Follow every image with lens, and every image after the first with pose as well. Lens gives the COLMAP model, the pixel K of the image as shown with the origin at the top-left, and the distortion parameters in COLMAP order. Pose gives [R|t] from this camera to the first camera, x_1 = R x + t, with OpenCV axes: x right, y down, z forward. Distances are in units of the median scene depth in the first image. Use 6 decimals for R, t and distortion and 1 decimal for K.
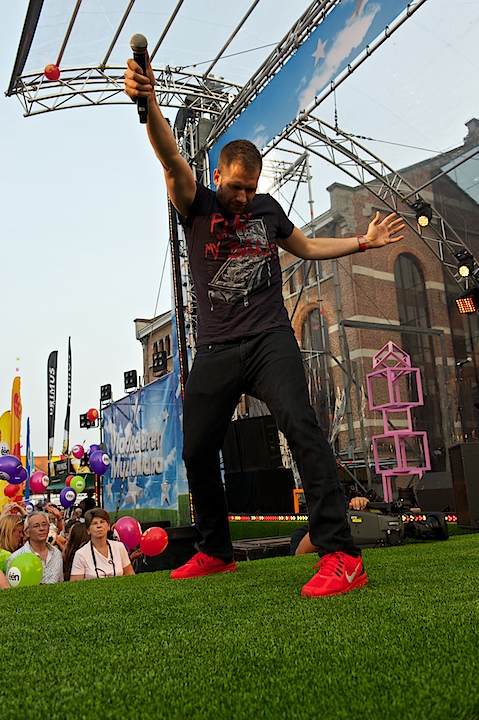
lens RADIAL K [[623.4, 0, 239.5], [0, 623.4, 360.0], [0, 0, 1]] dist [-0.005377, -0.001700]
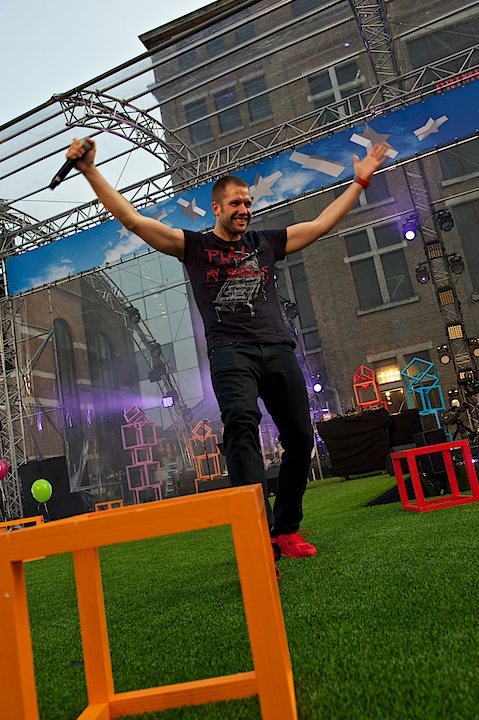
lens RADIAL K [[574.0, 0, 239.5], [0, 574.0, 360.0], [0, 0, 1]] dist [-0.011929, -0.003140]
pose [[0.778724, 0.051195, 0.625274, -0.359981], [-0.010649, 0.997600, -0.068417, -0.035561], [-0.627276, 0.046620, 0.777401, -0.225426]]
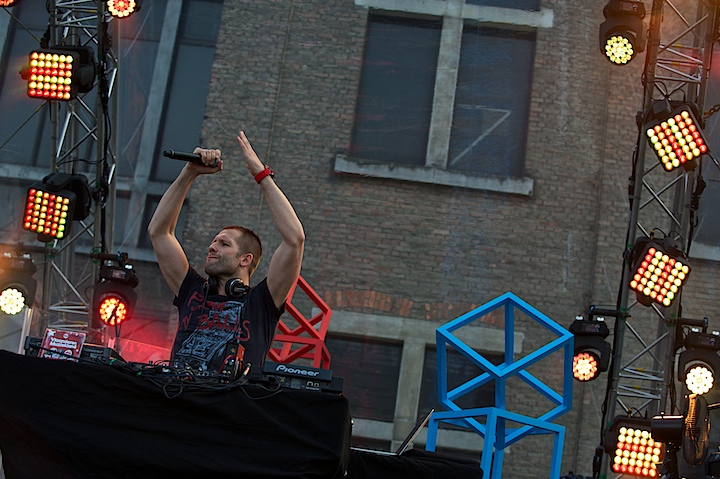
lens RADIAL K [[1478.7, 0, 360.0], [0, 1478.7, 239.5], [0, 0, 1]] dist [-0.322079, -0.339588]
pose [[0.532248, 0.352035, 0.769925, 0.006271], [-0.337135, 0.922357, -0.188671, 0.014527], [-0.776564, -0.159149, 0.609606, 0.052267]]
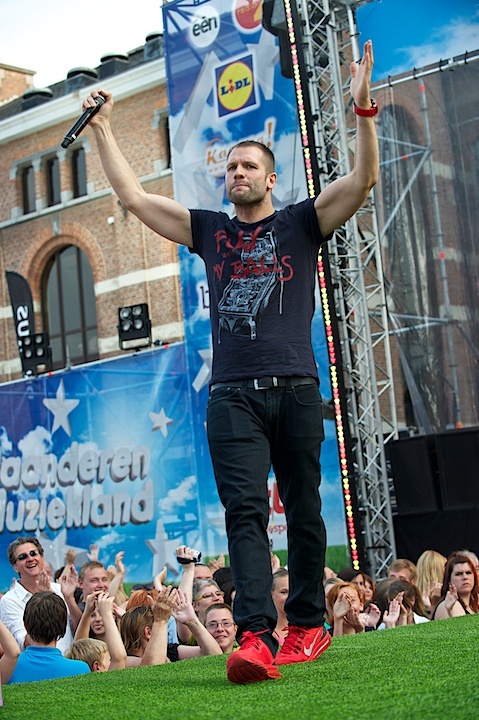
lens RADIAL K [[1478.7, 0, 238.4], [0, 1478.7, 377.0], [0, 0, 1]] dist [-0.322079, -0.339588]
pose [[0.951146, 0.014233, 0.308412, -0.525884], [-0.037044, 0.996981, 0.068232, -0.049799], [-0.306510, -0.076324, 0.948803, -0.327102]]
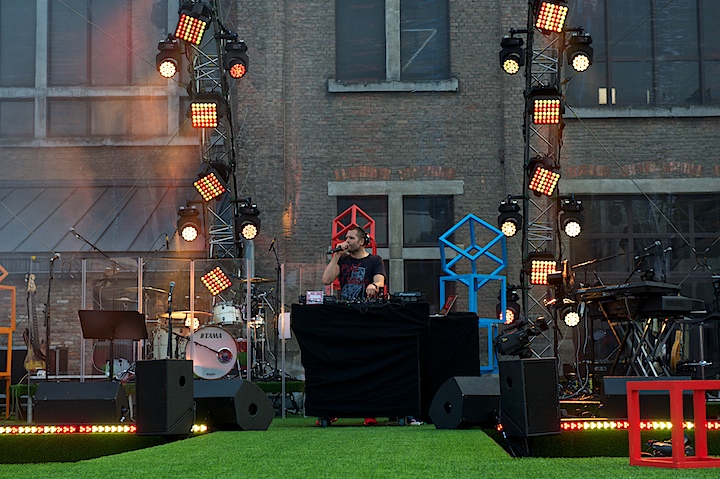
lens RADIAL K [[1367.4, 0, 360.0], [0, 1367.4, 239.5], [0, 0, 1]] dist [0.156748, -0.550017]
pose [[0.519902, 0.144732, 0.841876, -0.587005], [-0.204854, 0.977908, -0.041610, -0.016446], [-0.829299, -0.150829, 0.538065, -0.213964]]
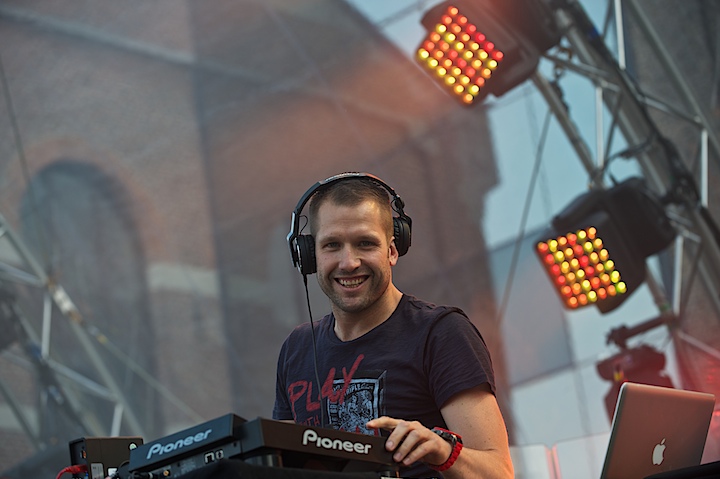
lens RADIAL K [[2263.8, 0, 360.4], [0, 2263.8, 250.0], [0, 0, 1]] dist [0.162673, 0.960086]
pose [[0.966348, 0.006565, 0.257154, 0.295178], [0.025764, 0.992177, -0.122150, -0.013502], [-0.255944, 0.124665, 0.958620, 0.003300]]
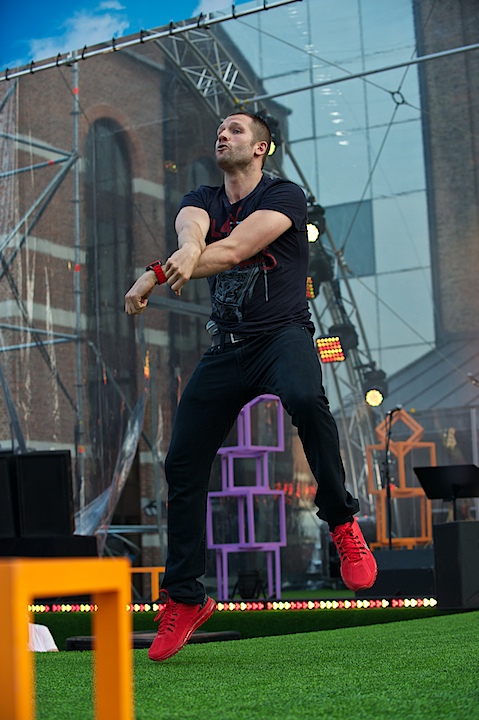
lens RADIAL K [[1478.7, 0, 238.4], [0, 1478.7, 377.0], [0, 0, 1]] dist [-0.322079, -0.339588]
pose [[0.887931, 0.085874, 0.451890, -0.359994], [-0.116325, 0.992406, 0.039979, -0.049719], [-0.445025, -0.088065, 0.891177, -0.300284]]
